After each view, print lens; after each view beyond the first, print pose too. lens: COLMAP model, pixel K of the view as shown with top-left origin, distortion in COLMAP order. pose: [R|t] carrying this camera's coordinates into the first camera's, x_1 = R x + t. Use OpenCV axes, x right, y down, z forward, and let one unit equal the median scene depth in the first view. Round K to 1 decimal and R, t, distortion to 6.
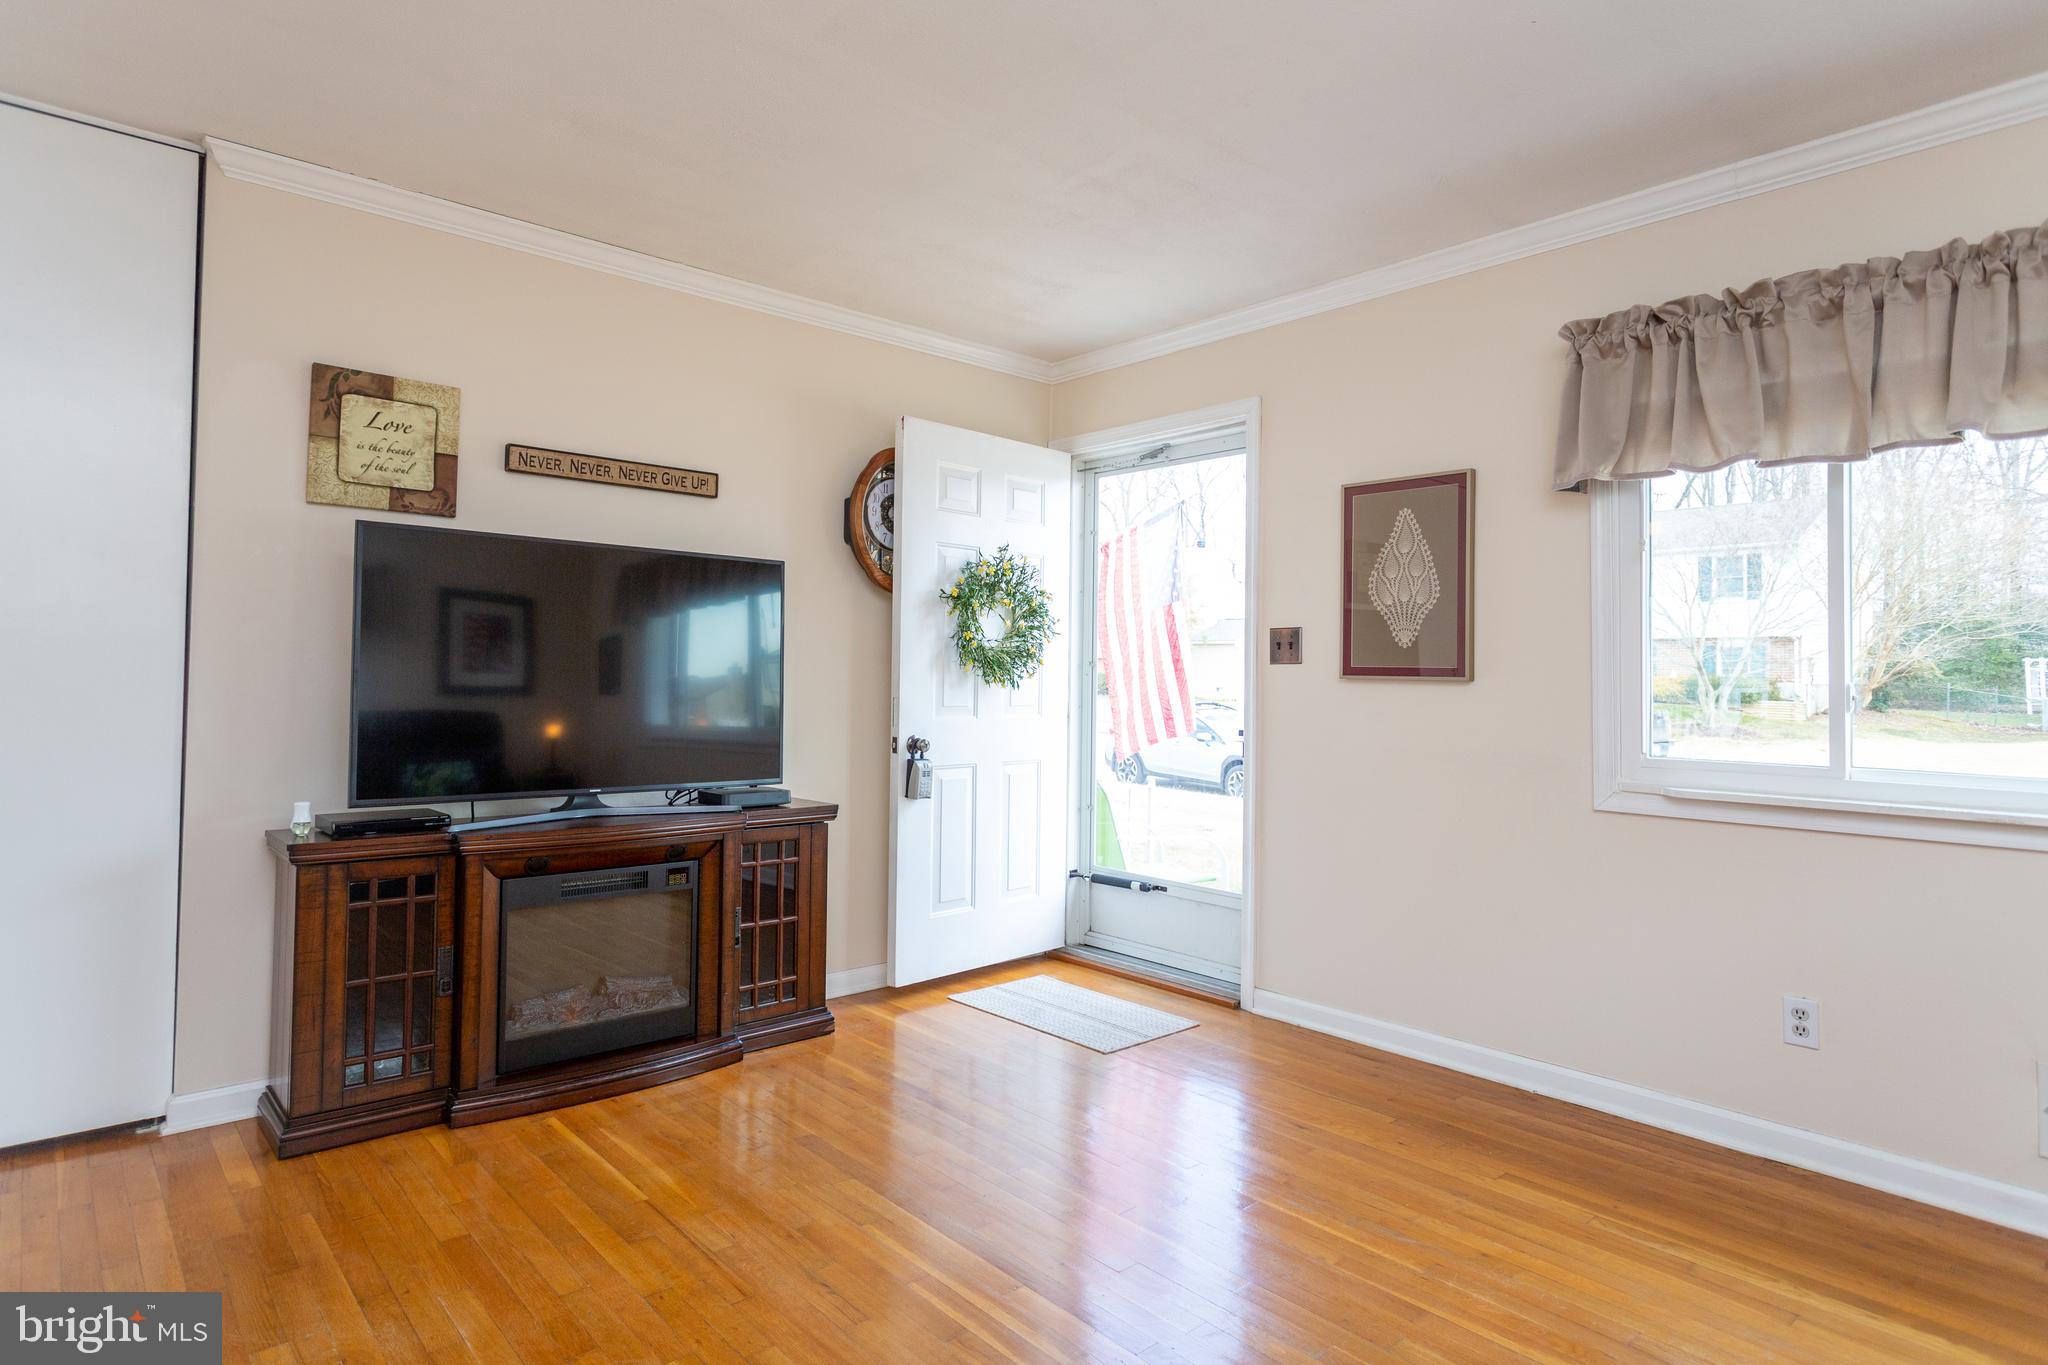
lens RADIAL K [[1105.1, 0, 1012.9], [0, 1105.1, 667.1], [0, 0, 1]] dist [-0.028251, 0.004368]
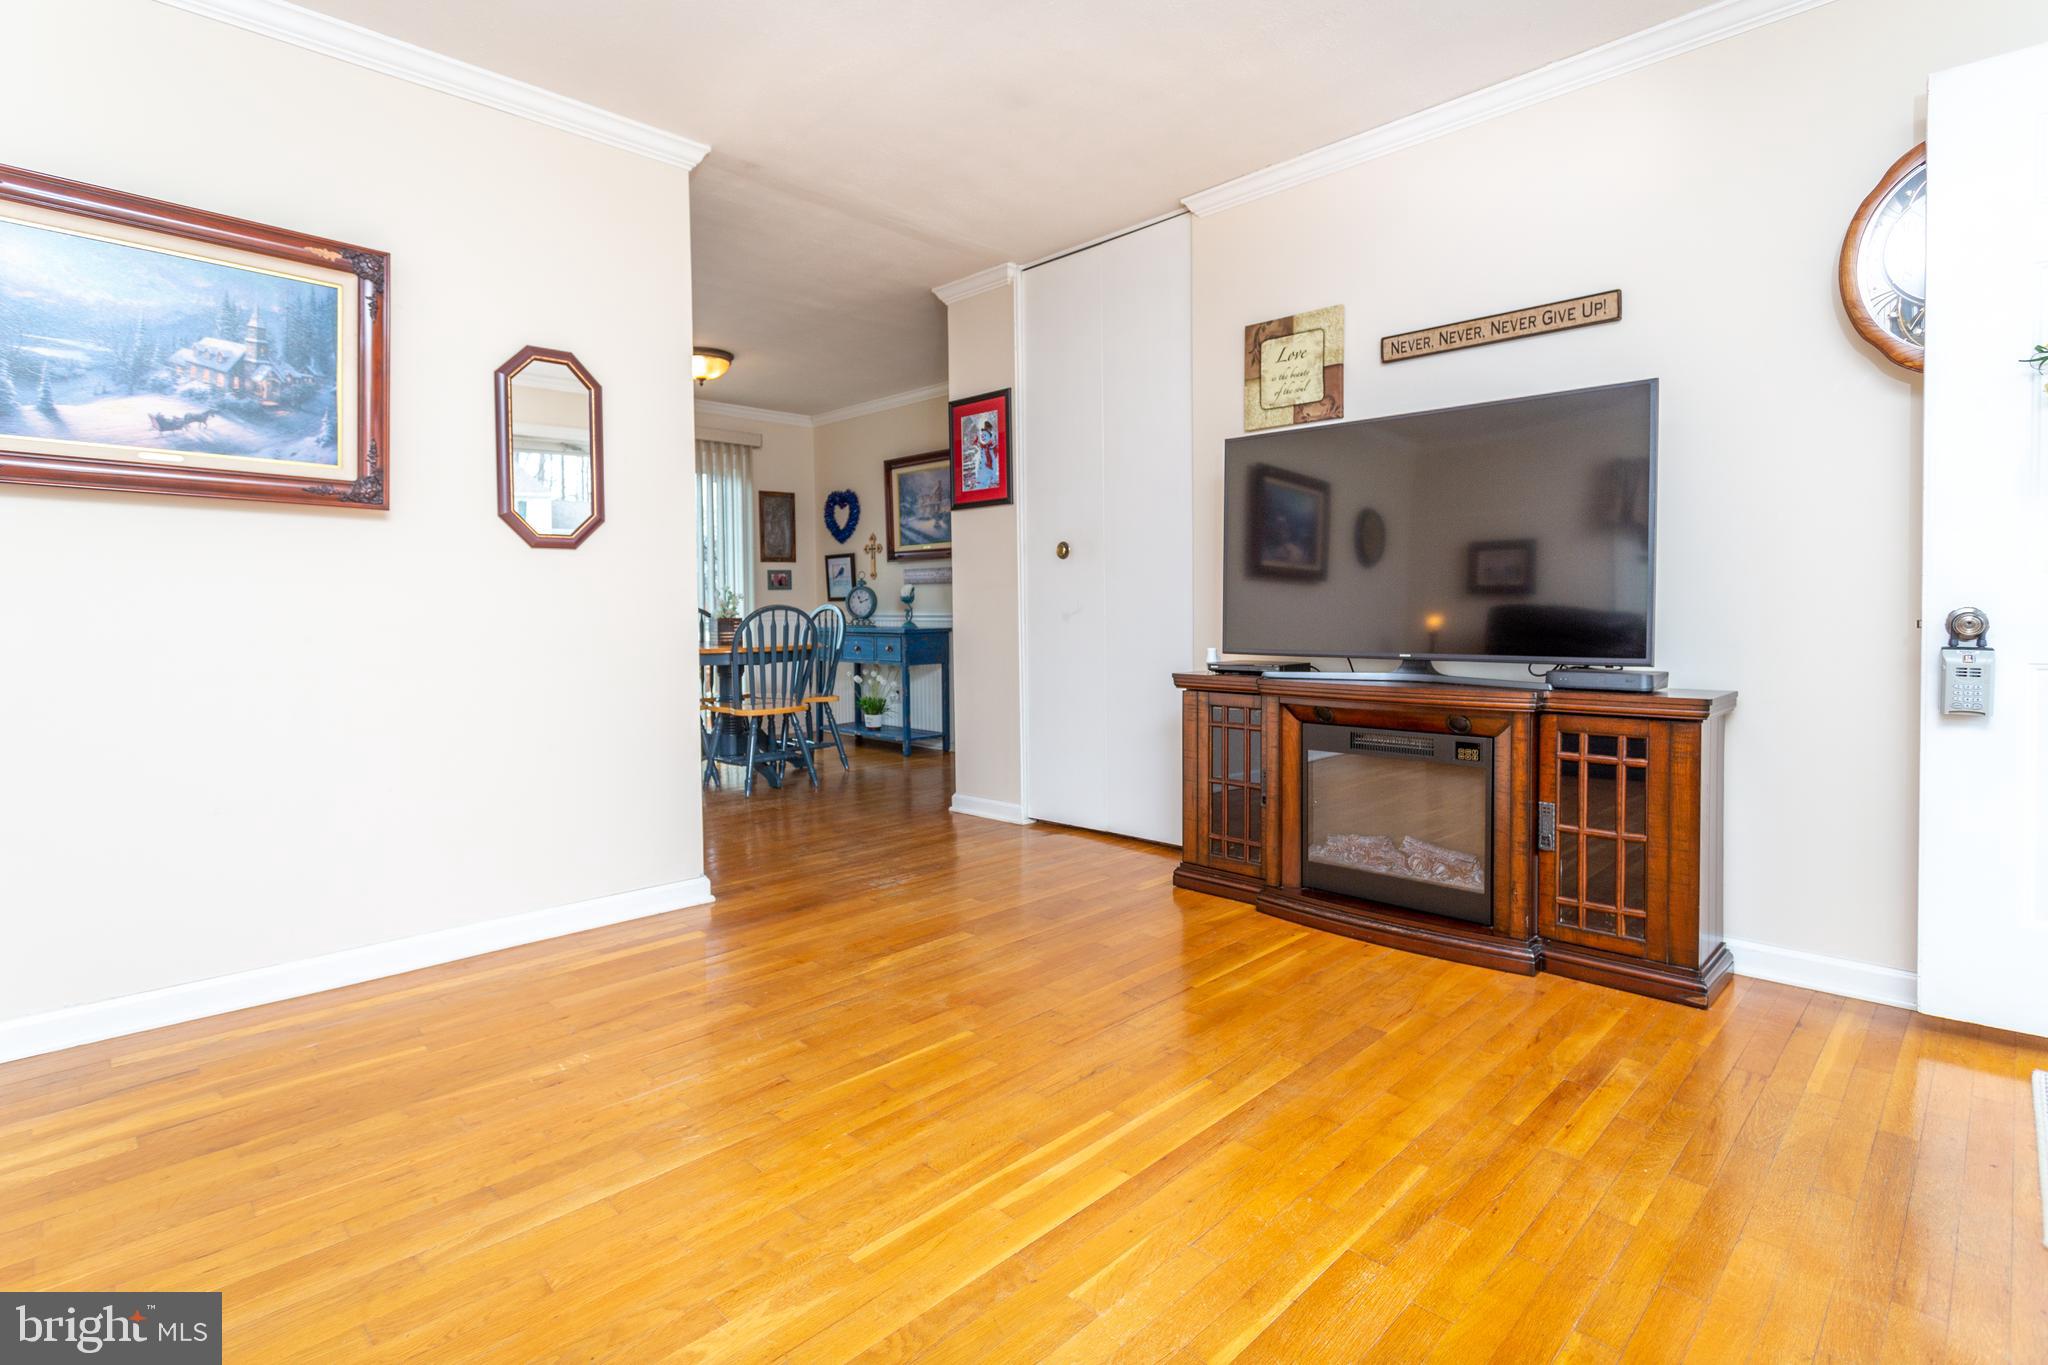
lens RADIAL K [[1004.0, 0, 996.8], [0, 1004.0, 645.8], [0, 0, 1]] dist [0.014662, 0.001713]
pose [[0.043765, 0.027091, -0.998674, 0.576062], [0.026811, 0.999240, 0.028281, 0.069463], [0.998682, -0.028013, 0.043006, 0.605079]]
